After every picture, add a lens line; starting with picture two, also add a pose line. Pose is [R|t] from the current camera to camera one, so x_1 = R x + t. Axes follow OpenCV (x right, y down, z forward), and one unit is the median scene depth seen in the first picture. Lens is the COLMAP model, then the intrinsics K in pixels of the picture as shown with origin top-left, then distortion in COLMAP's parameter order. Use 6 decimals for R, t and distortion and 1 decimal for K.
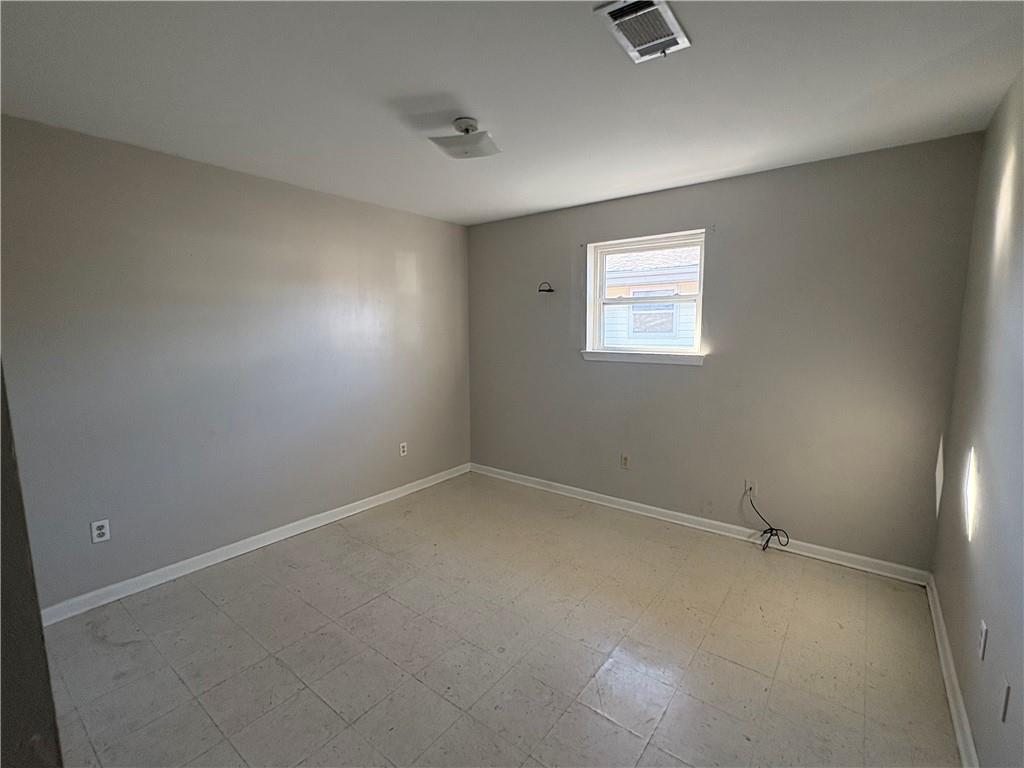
lens RADIAL K [[464.0, 0, 510.8], [0, 464.0, 389.9], [0, 0, 1]] dist [-0.002470, -0.000139]
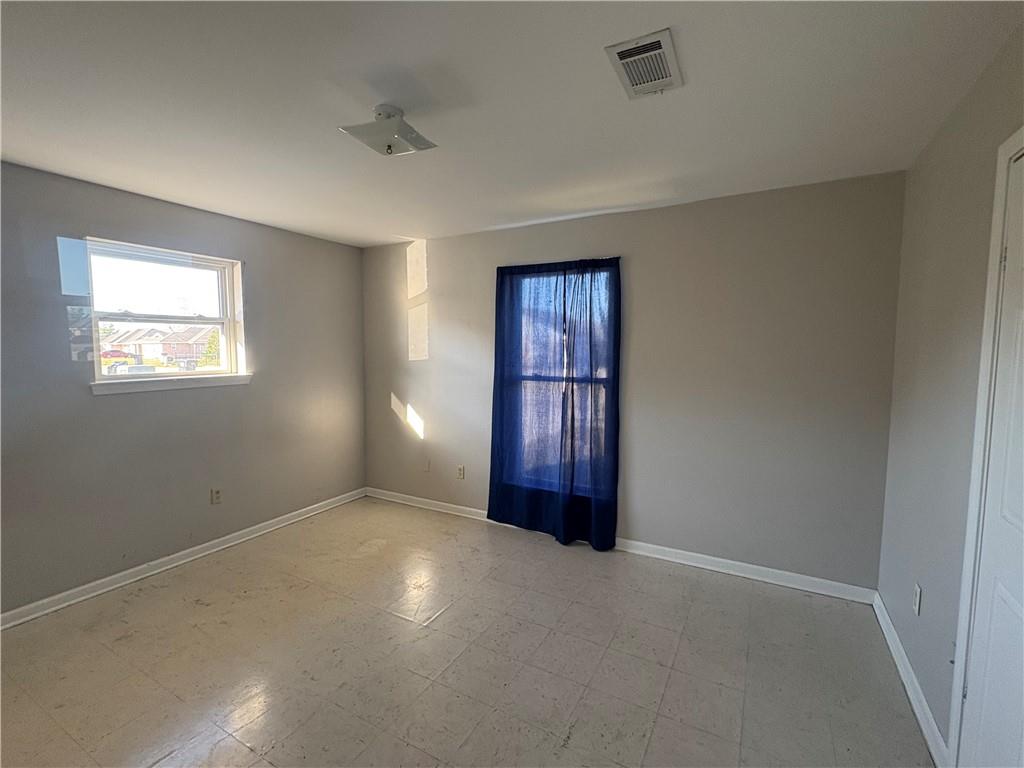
lens RADIAL K [[464.0, 0, 510.7], [0, 464.0, 382.0], [0, 0, 1]] dist [-0.002470, -0.000139]
pose [[-0.150583, -0.074506, 0.985786, -0.723094], [0.132530, 0.986634, 0.094814, -0.076305], [-0.979674, 0.144924, -0.138696, 0.528080]]
